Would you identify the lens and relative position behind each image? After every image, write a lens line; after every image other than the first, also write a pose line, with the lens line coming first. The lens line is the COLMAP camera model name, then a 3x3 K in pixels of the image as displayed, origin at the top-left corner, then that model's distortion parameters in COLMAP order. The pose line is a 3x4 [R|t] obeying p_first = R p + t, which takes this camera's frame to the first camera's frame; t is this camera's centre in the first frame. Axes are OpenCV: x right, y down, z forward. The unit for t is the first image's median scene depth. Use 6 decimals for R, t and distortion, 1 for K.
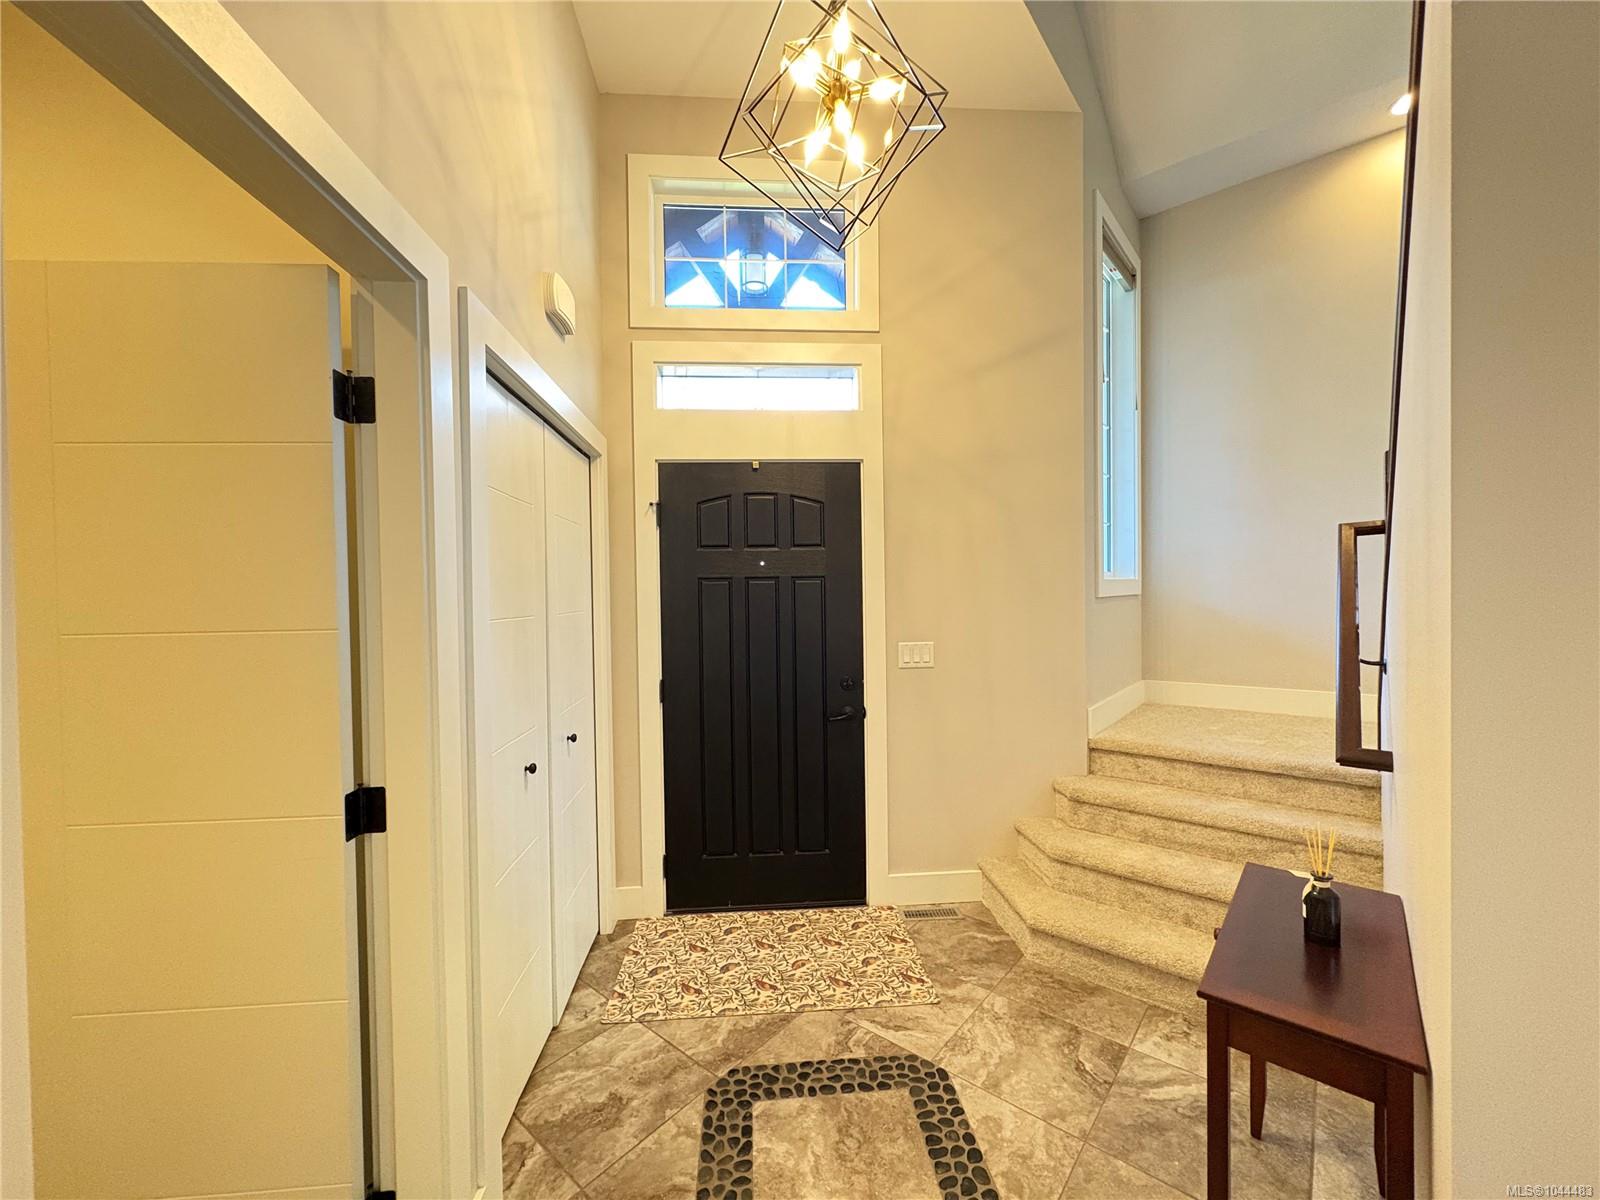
lens RADIAL K [[634.4, 0, 799.8], [0, 634.4, 602.4], [0, 0, 1]] dist [0.002232, -0.000032]
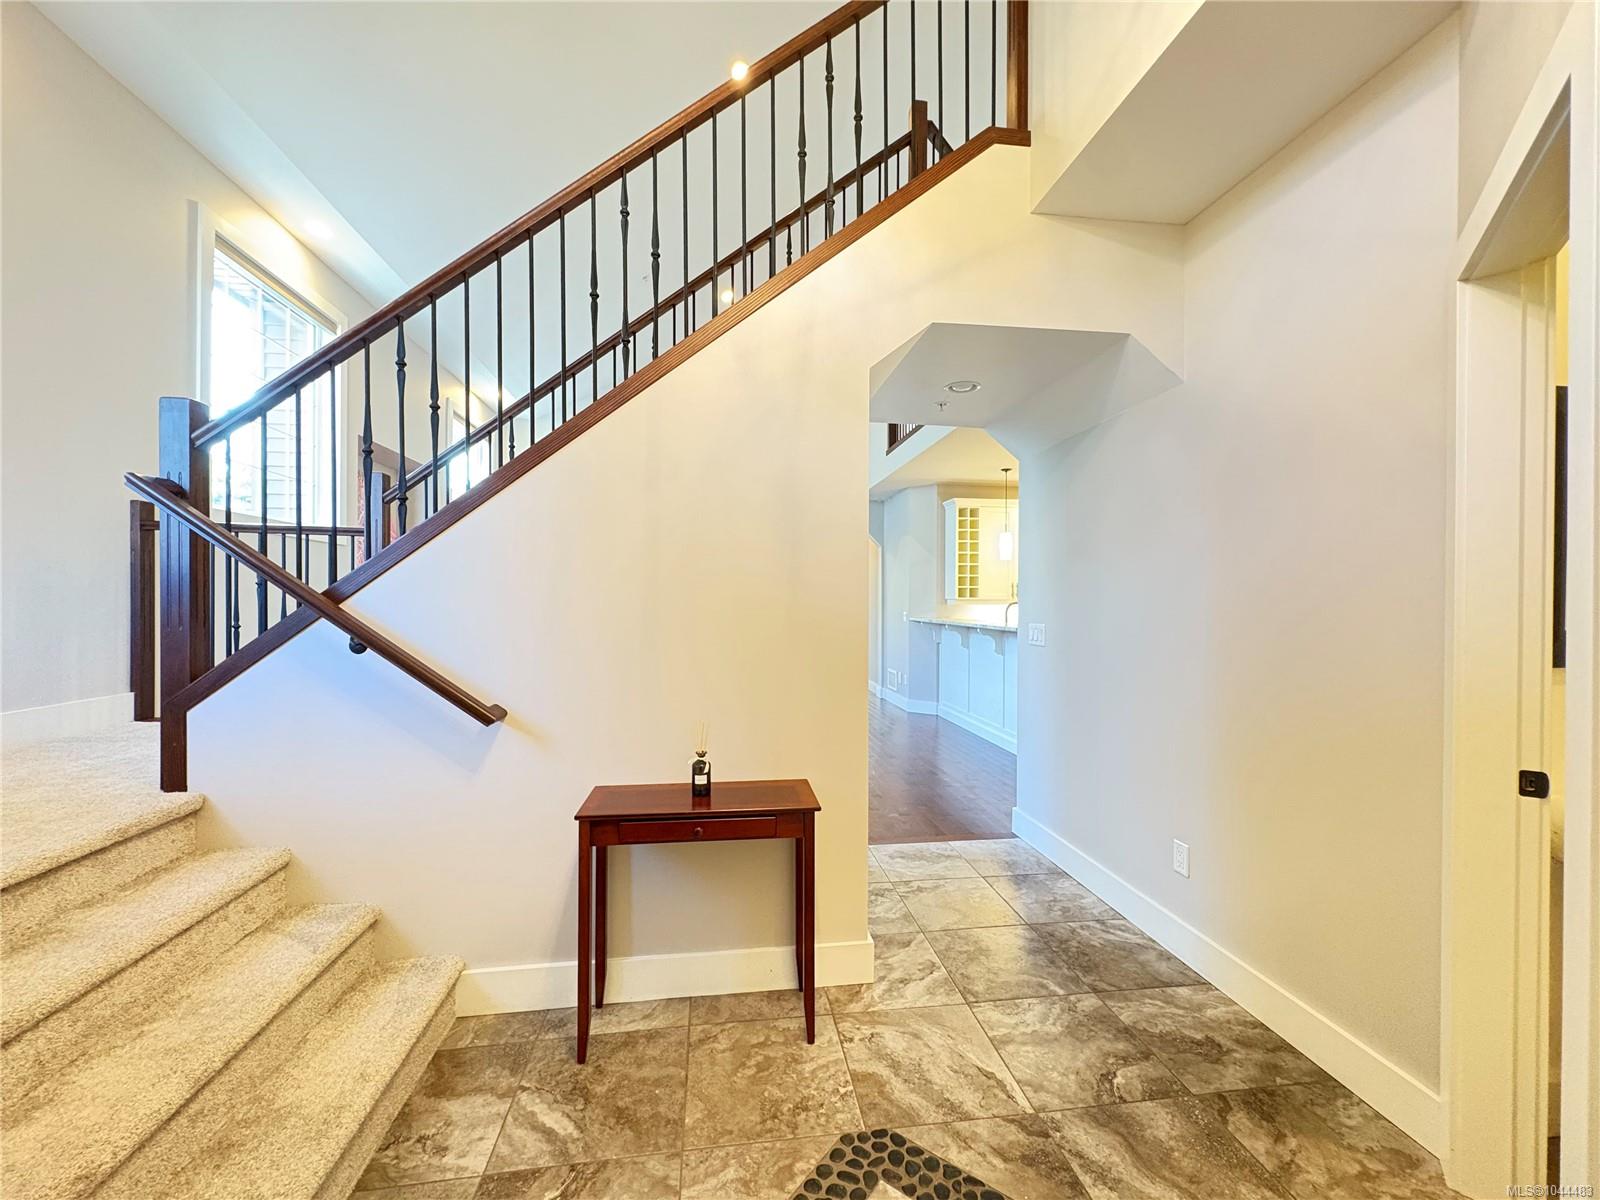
lens RADIAL K [[634.4, 0, 802.7], [0, 634.4, 601.7], [0, 0, 1]] dist [0.002232, -0.000032]
pose [[-0.746942, 0.010913, 0.664800, -0.258175], [0.014766, 0.999891, 0.000177, 0.047065], [-0.664725, 0.009948, -0.747021, 1.339026]]
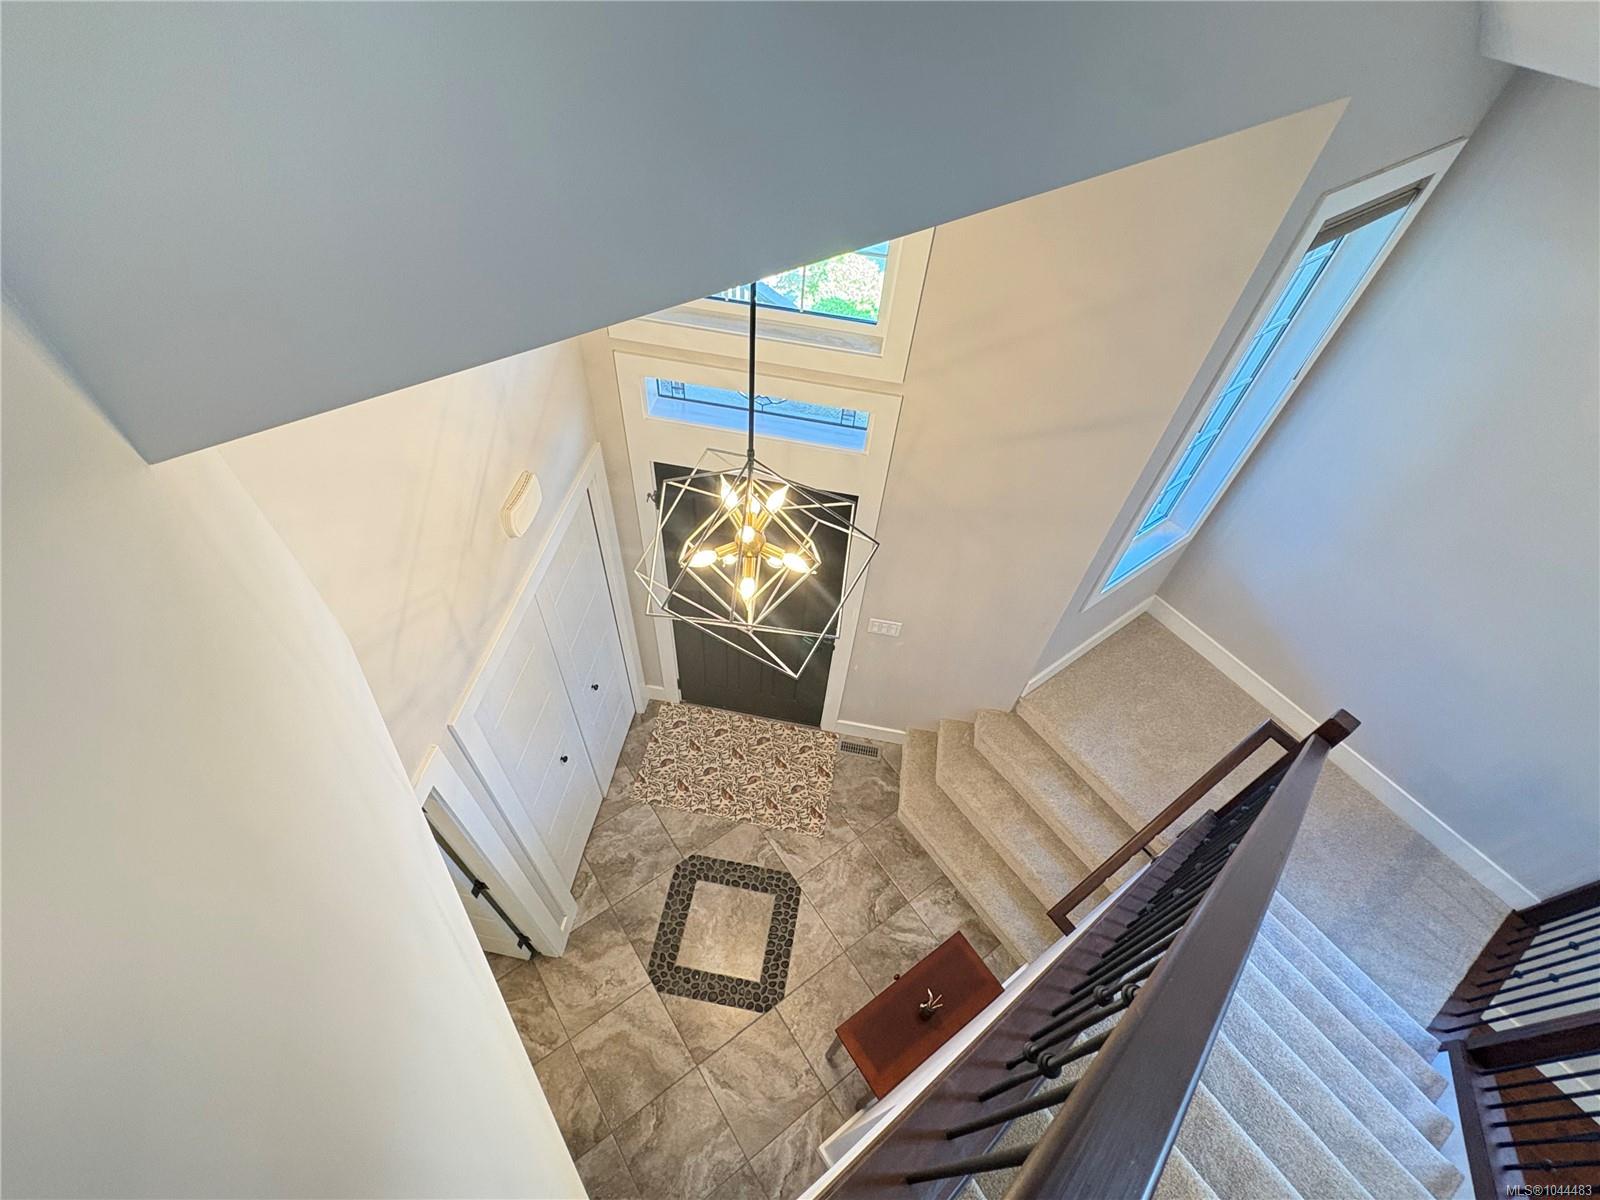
lens RADIAL K [[748.8, 0, 797.7], [0, 748.8, 600.6], [0, 0, 1]] dist [-0.000457, -0.000047]
pose [[0.966565, 0.236955, -0.098003, 0.232707], [-0.076237, 0.630466, 0.772464, -1.464281], [0.244827, -0.739165, 0.627451, 0.245828]]
